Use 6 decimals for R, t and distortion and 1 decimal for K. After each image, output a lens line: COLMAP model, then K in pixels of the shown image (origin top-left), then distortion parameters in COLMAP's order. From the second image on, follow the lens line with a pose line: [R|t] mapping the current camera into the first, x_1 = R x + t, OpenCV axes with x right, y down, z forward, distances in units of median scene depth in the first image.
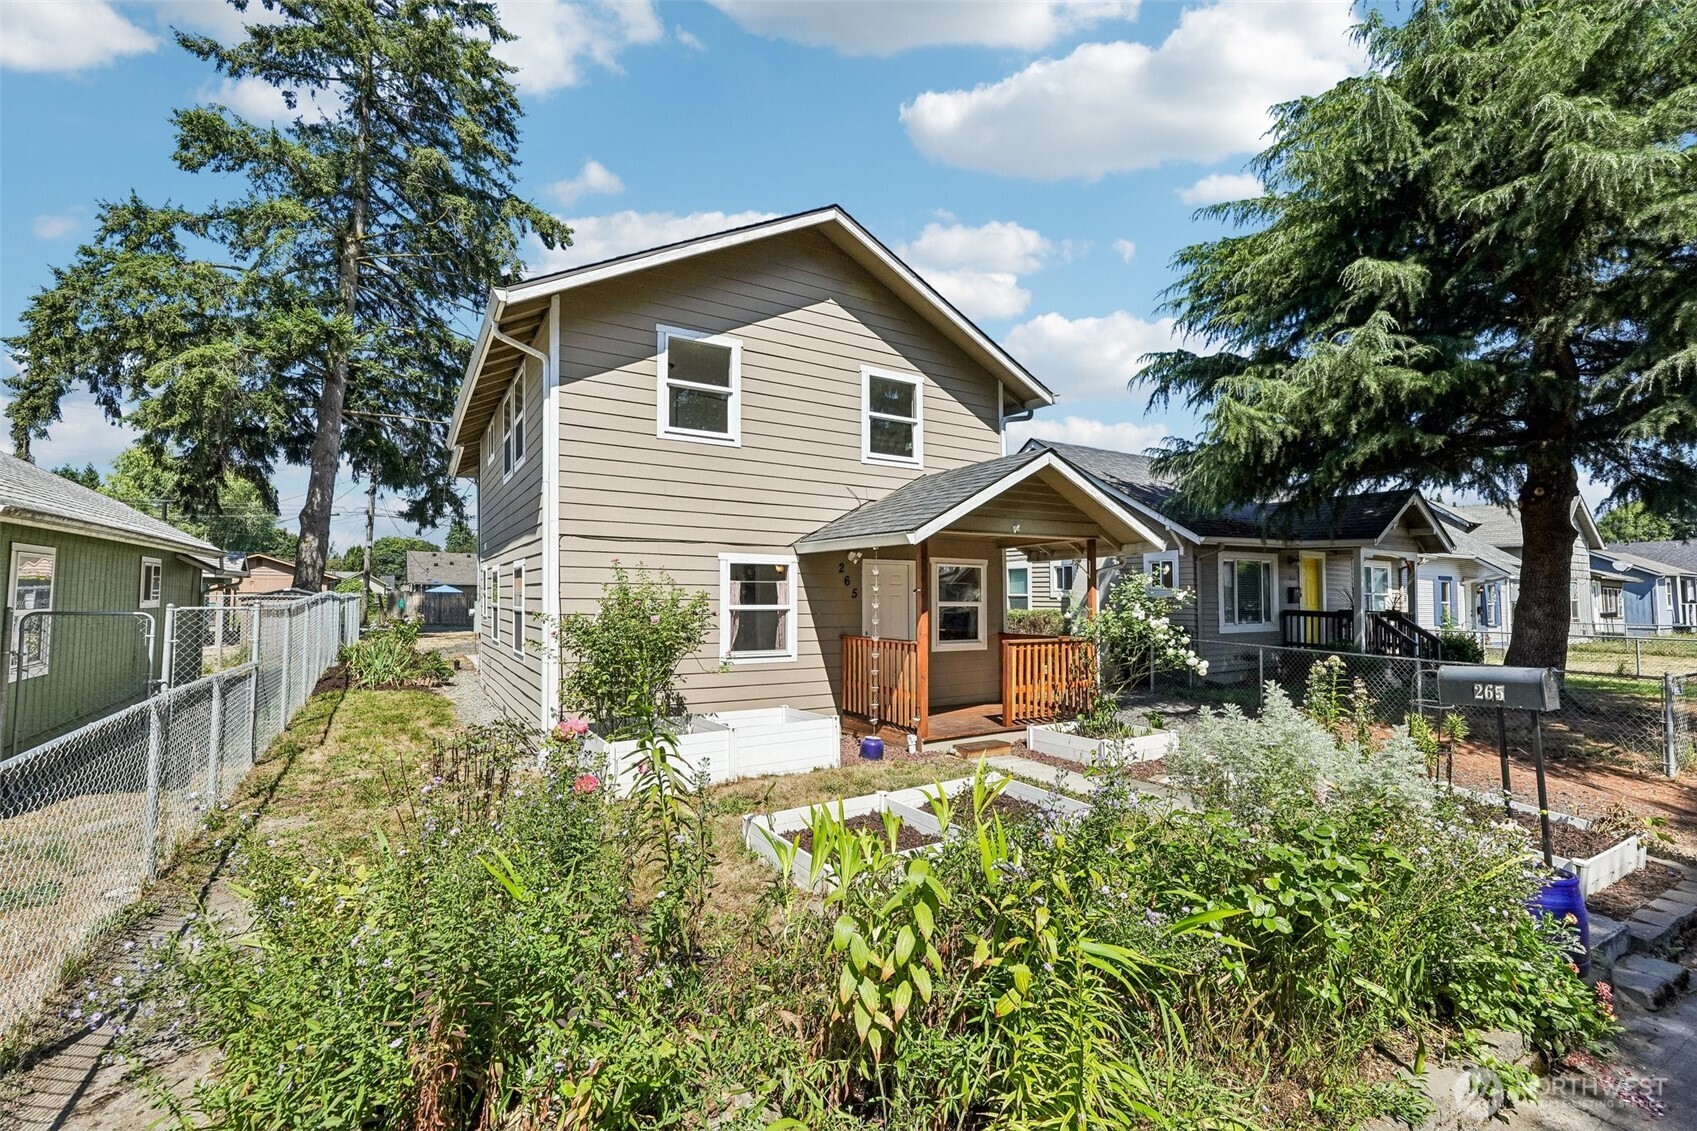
lens RADIAL K [[738.0, 0, 840.7], [0, 738.0, 558.6], [0, 0, 1]] dist [0.000071, 0.000527]
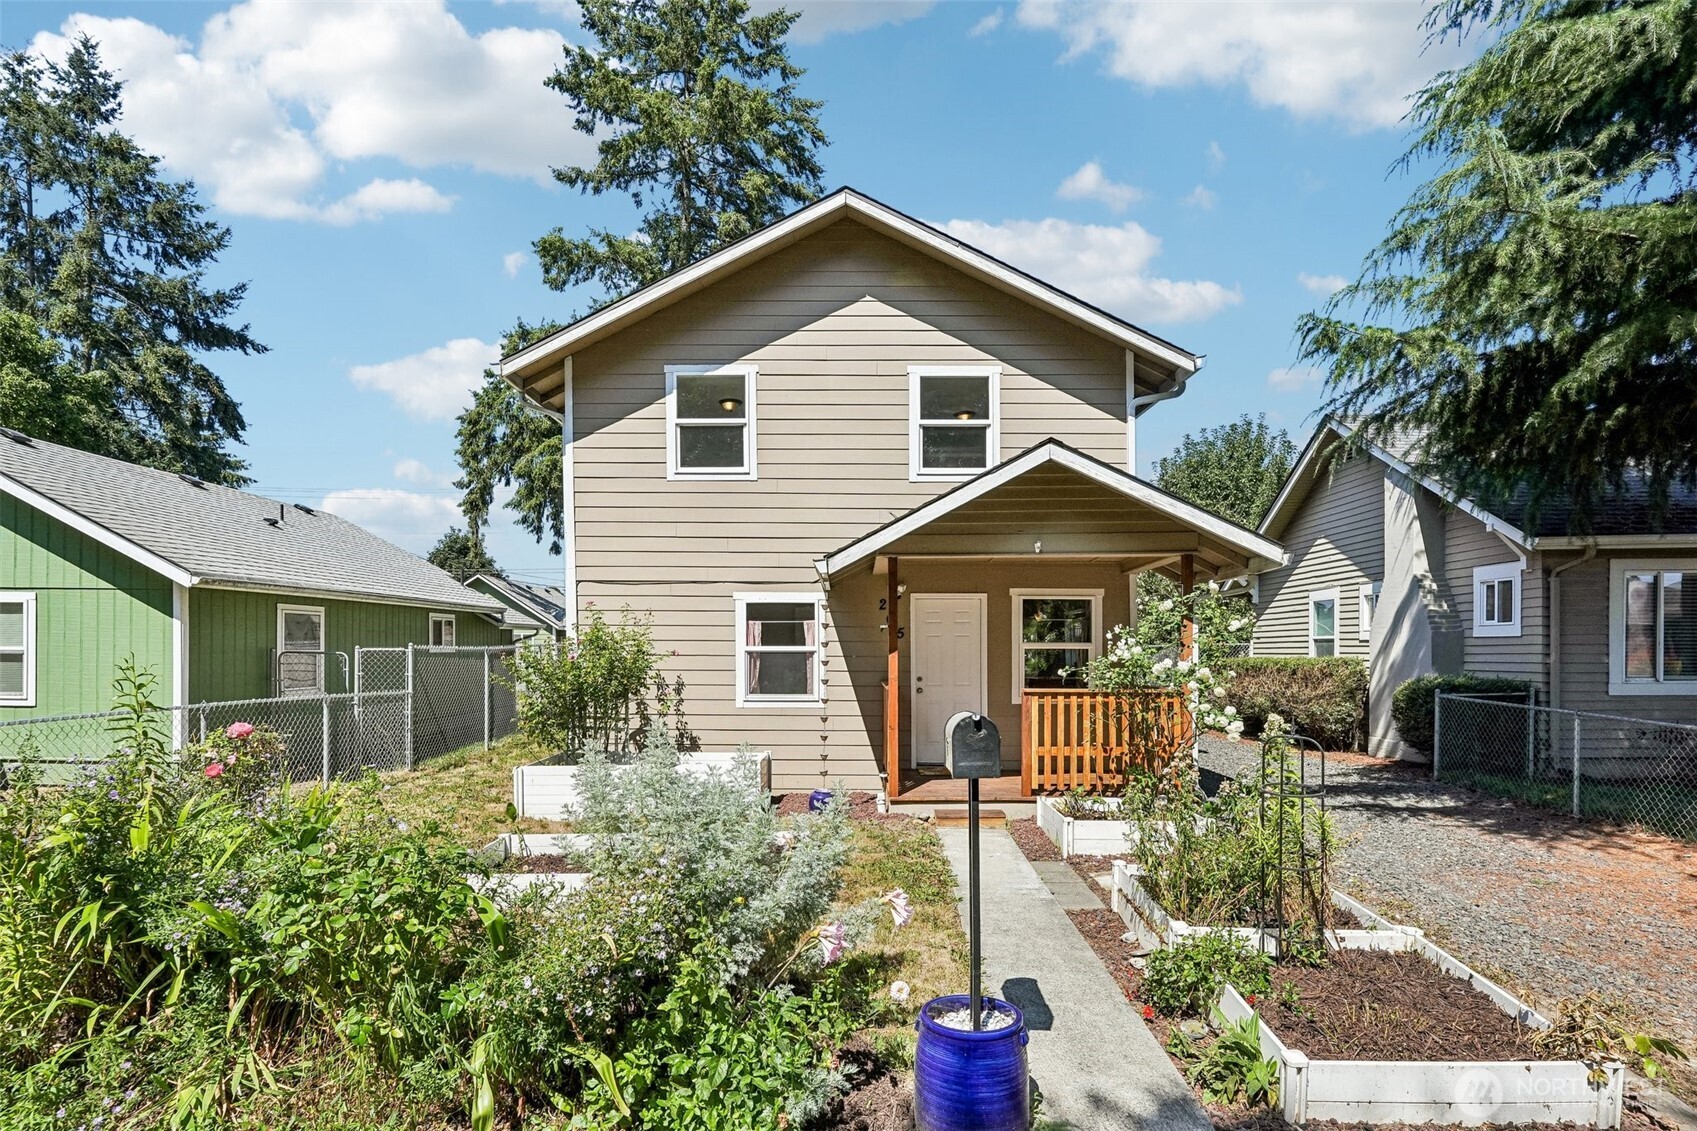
lens RADIAL K [[843.1, 0, 850.3], [0, 843.1, 656.4], [0, 0, 1]] dist [-0.005856, 0.002862]
pose [[0.855665, 0.000680, -0.517530, 0.525296], [0.030324, 0.998215, 0.051447, 0.023315], [0.516641, -0.059715, 0.854117, 0.123864]]
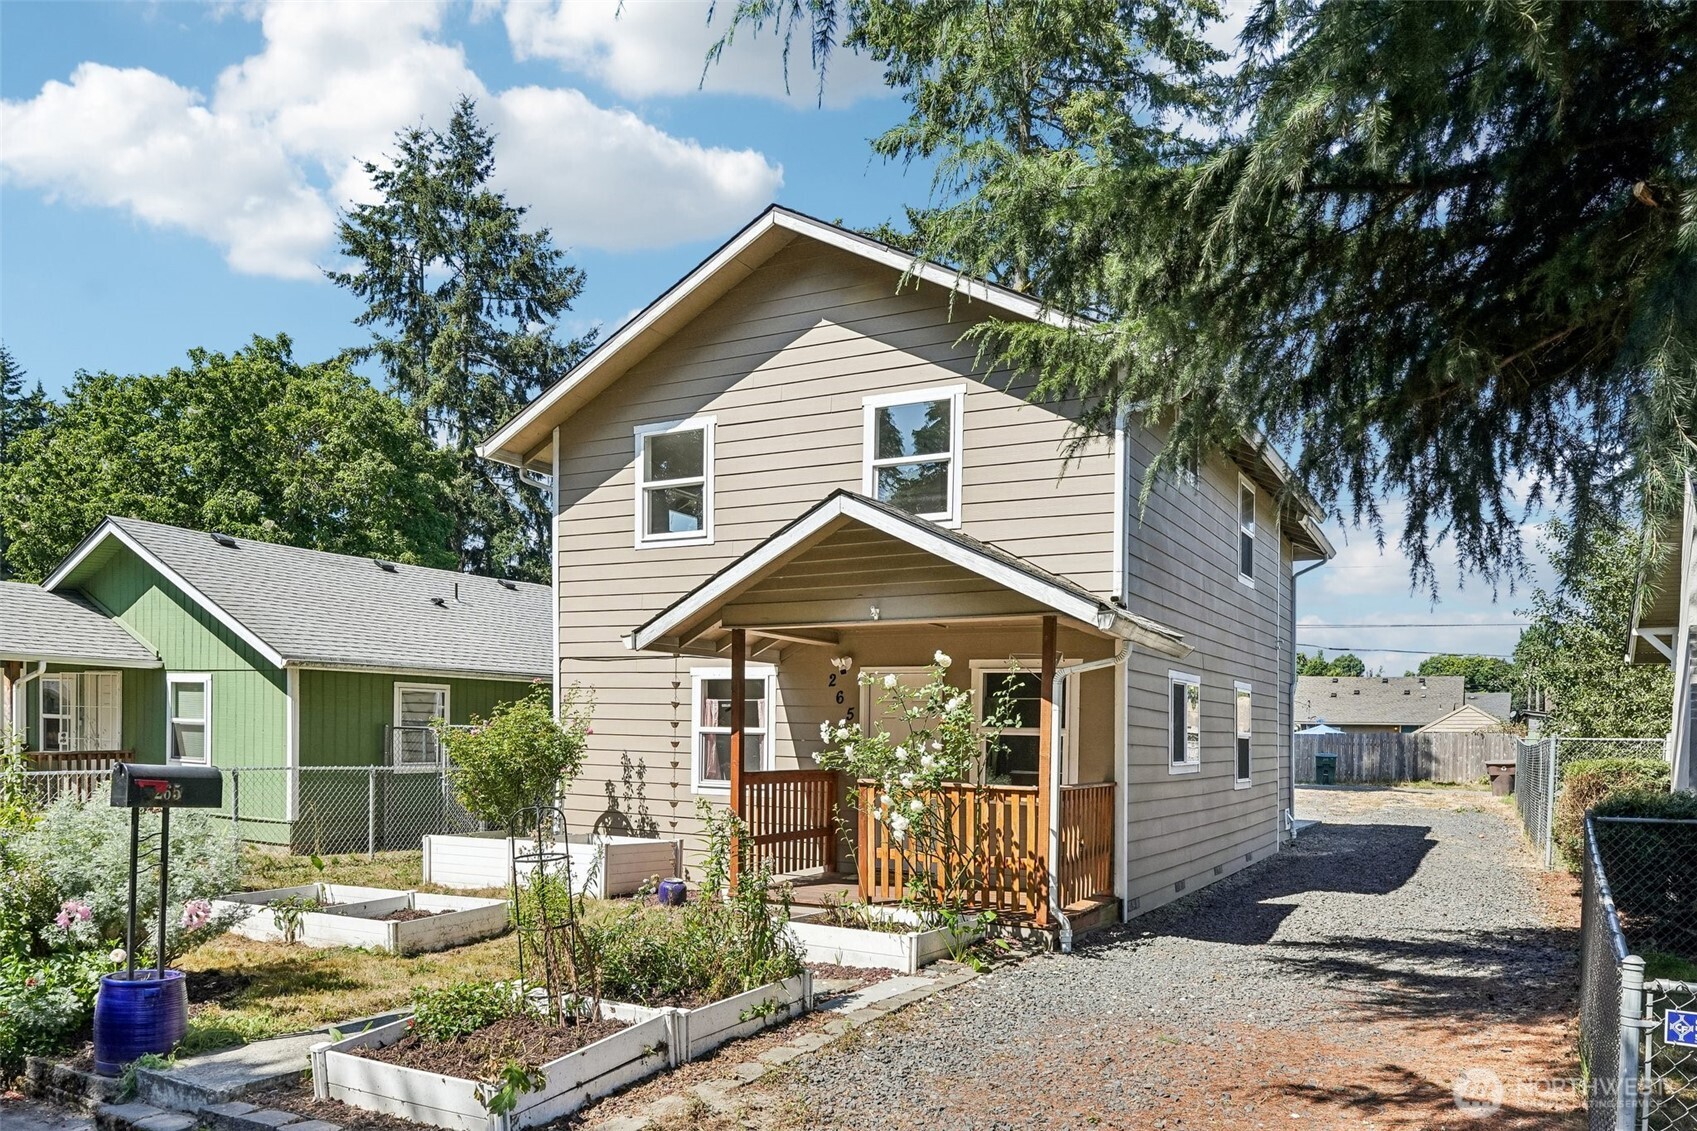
lens RADIAL K [[1189.6, 0, 883.8], [0, 1189.6, 777.6], [0, 0, 1]] dist [0.004165, -0.002231]
pose [[0.518468, 0.038059, -0.854250, 1.156632], [0.029315, 0.997631, 0.062239, 0.040533], [0.854594, -0.057312, 0.516124, 0.437782]]
